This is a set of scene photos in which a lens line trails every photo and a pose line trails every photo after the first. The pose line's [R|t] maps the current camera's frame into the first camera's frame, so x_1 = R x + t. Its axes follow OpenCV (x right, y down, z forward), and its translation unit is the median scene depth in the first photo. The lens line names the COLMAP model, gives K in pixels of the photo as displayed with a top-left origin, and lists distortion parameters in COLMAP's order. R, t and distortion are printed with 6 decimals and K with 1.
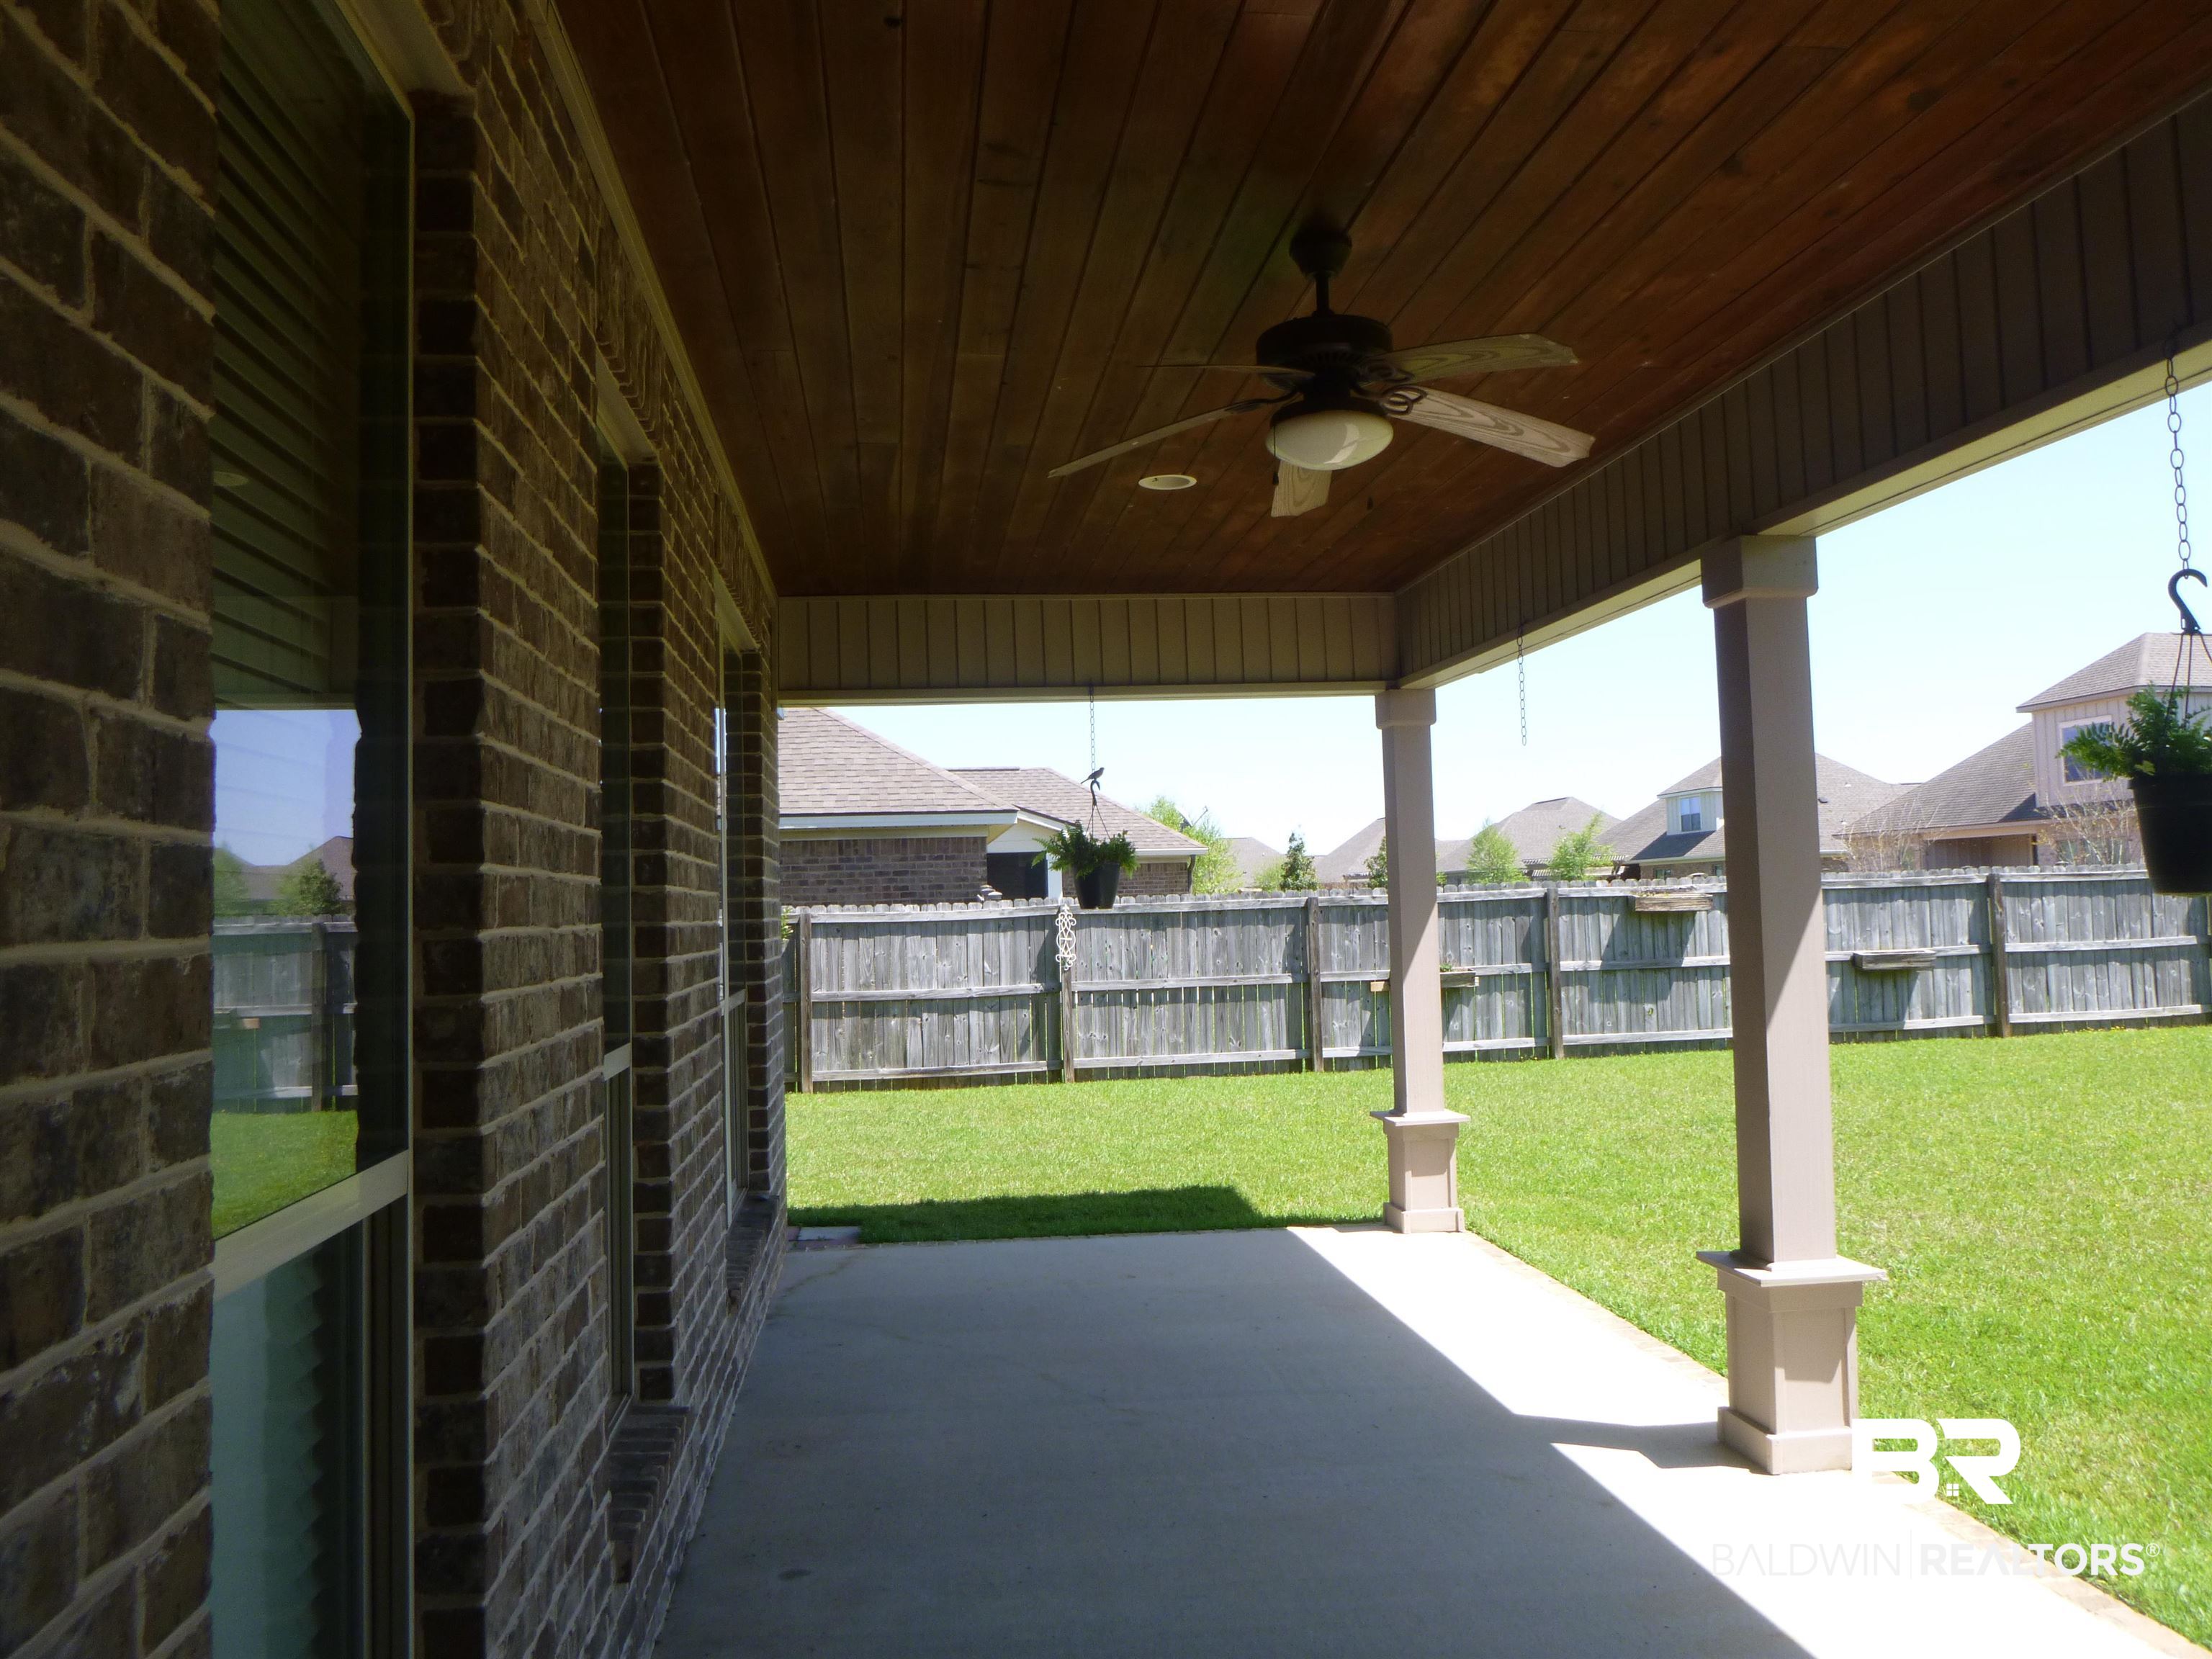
lens RADIAL K [[1616.1, 0, 1150.1], [0, 1616.1, 800.7], [0, 0, 1]] dist [-0.045472, 0.011300]
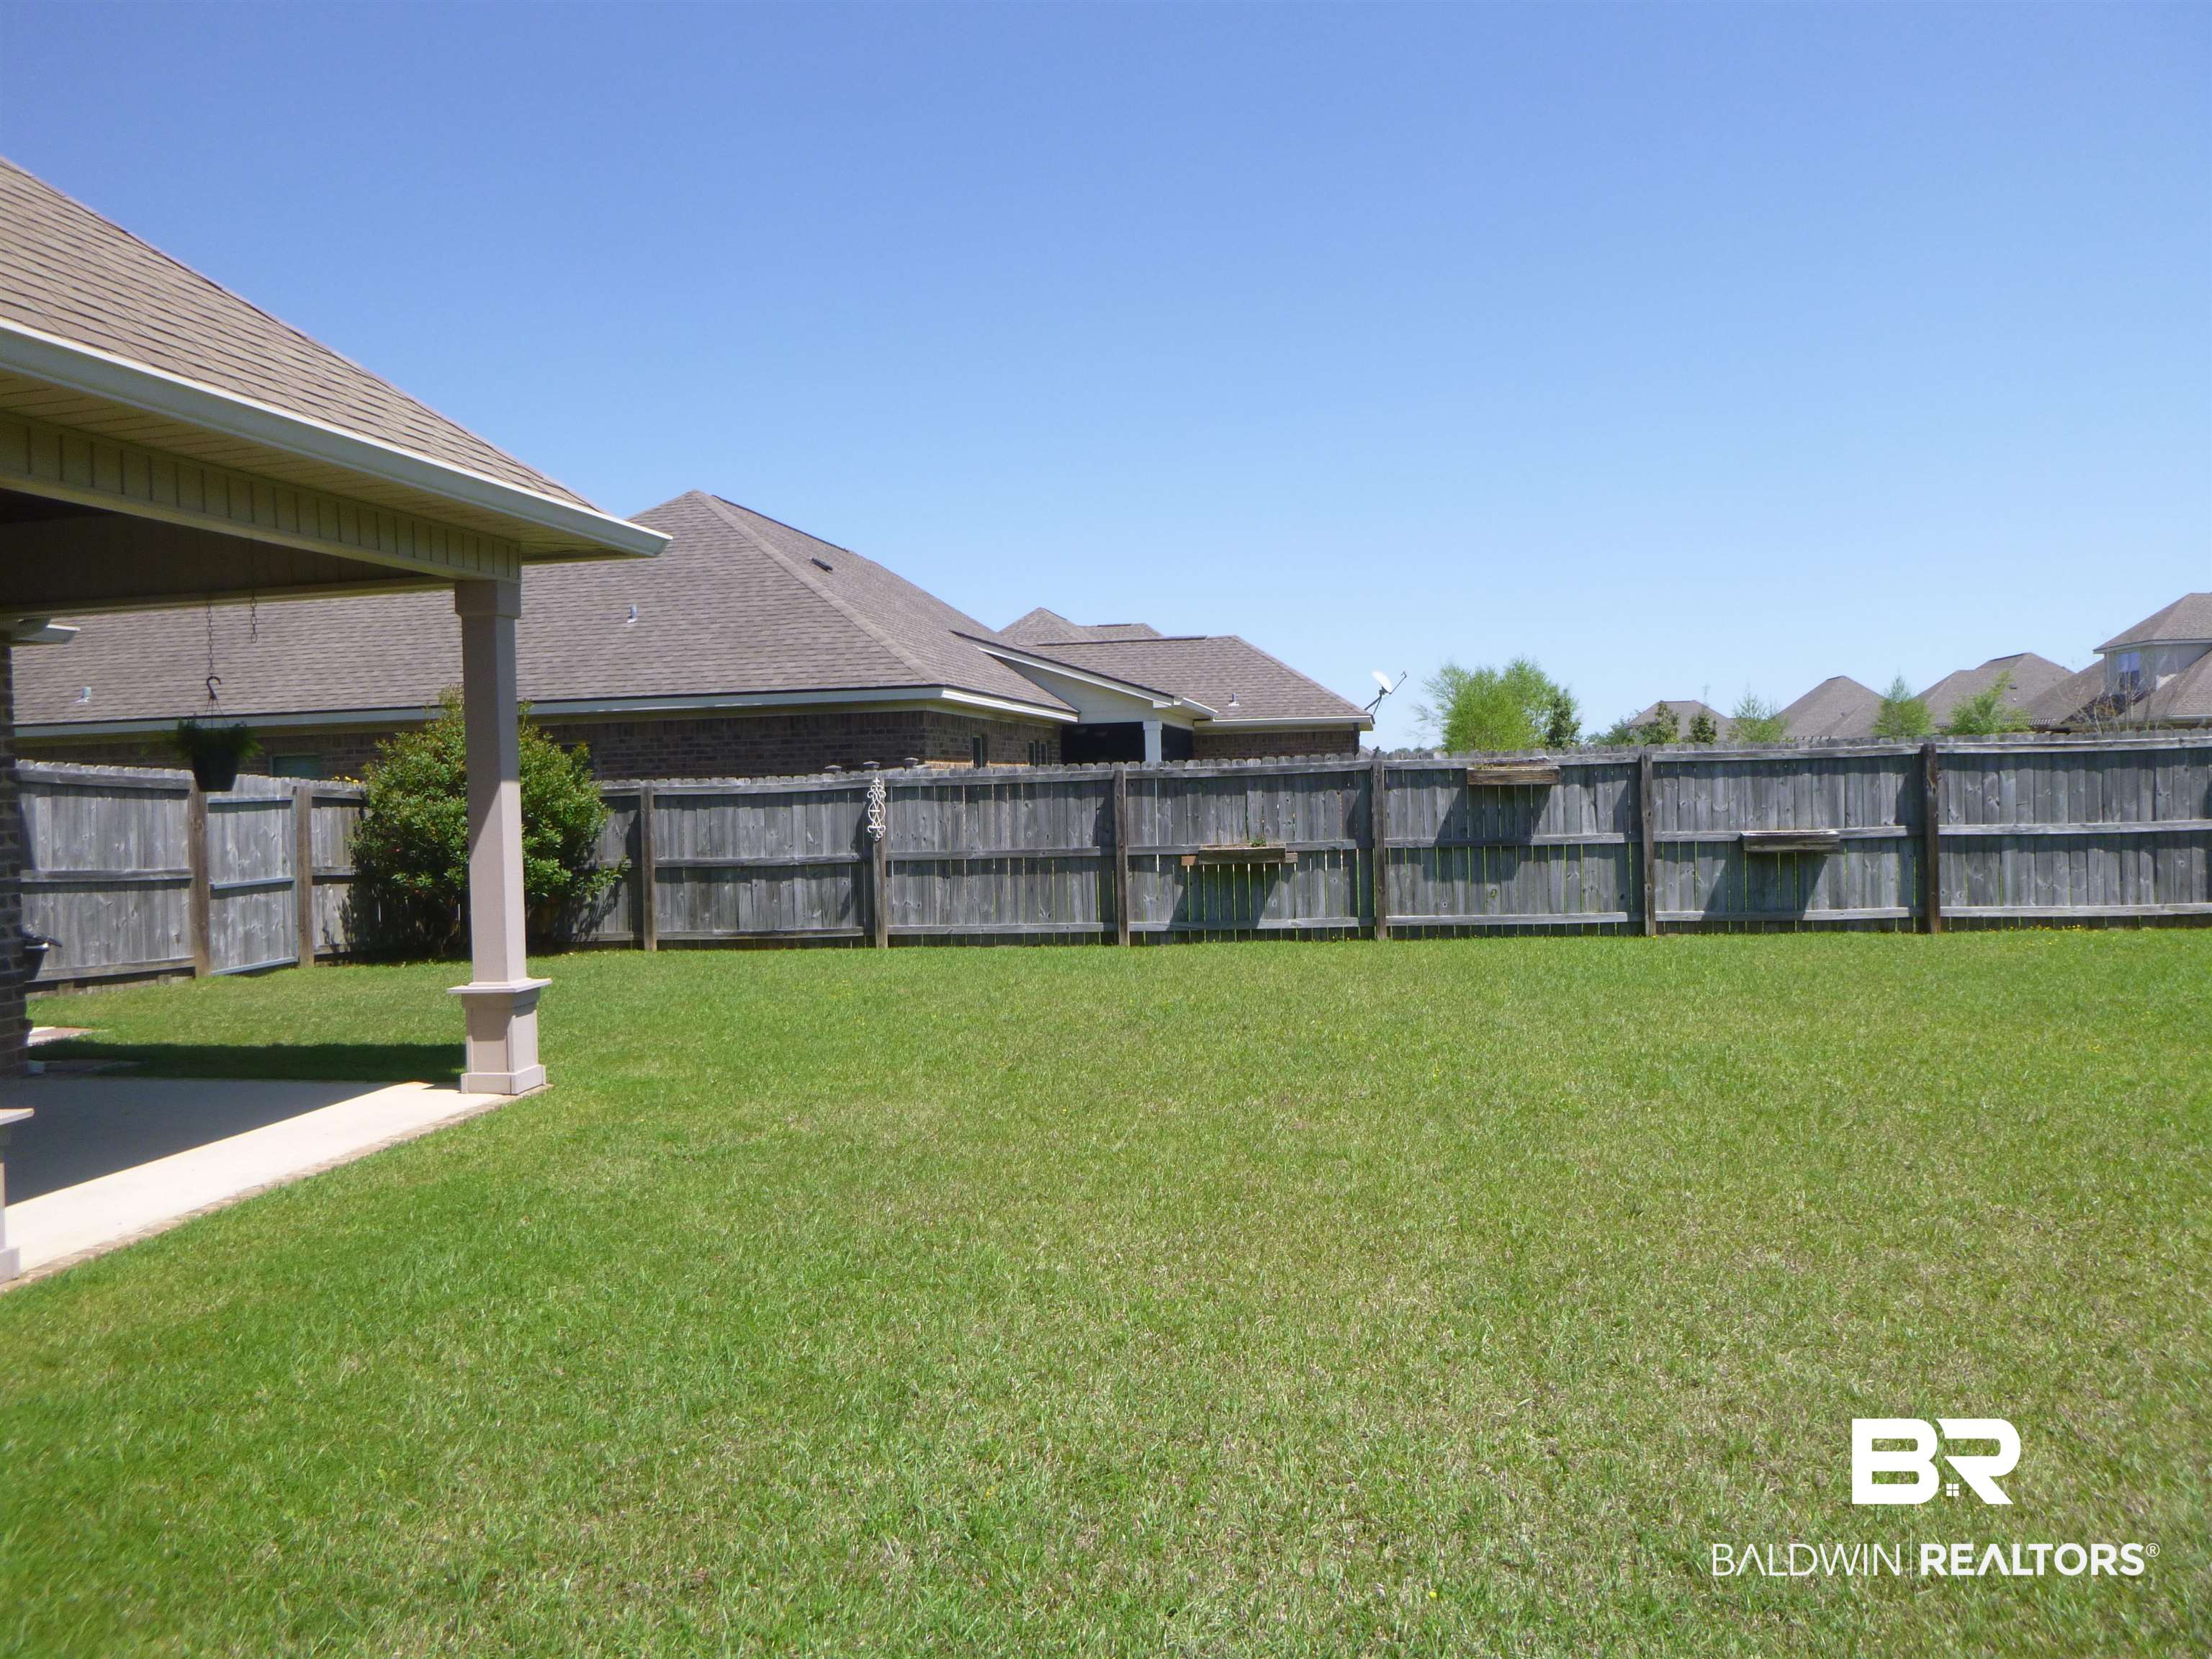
lens RADIAL K [[1641.1, 0, 1158.0], [0, 1641.1, 815.1], [0, 0, 1]] dist [-0.023309, -0.001341]
pose [[0.956415, 0.007742, -0.291908, 0.408372], [0.018522, 0.996027, 0.087103, 0.000094], [0.291422, -0.088713, 0.952472, 0.045326]]
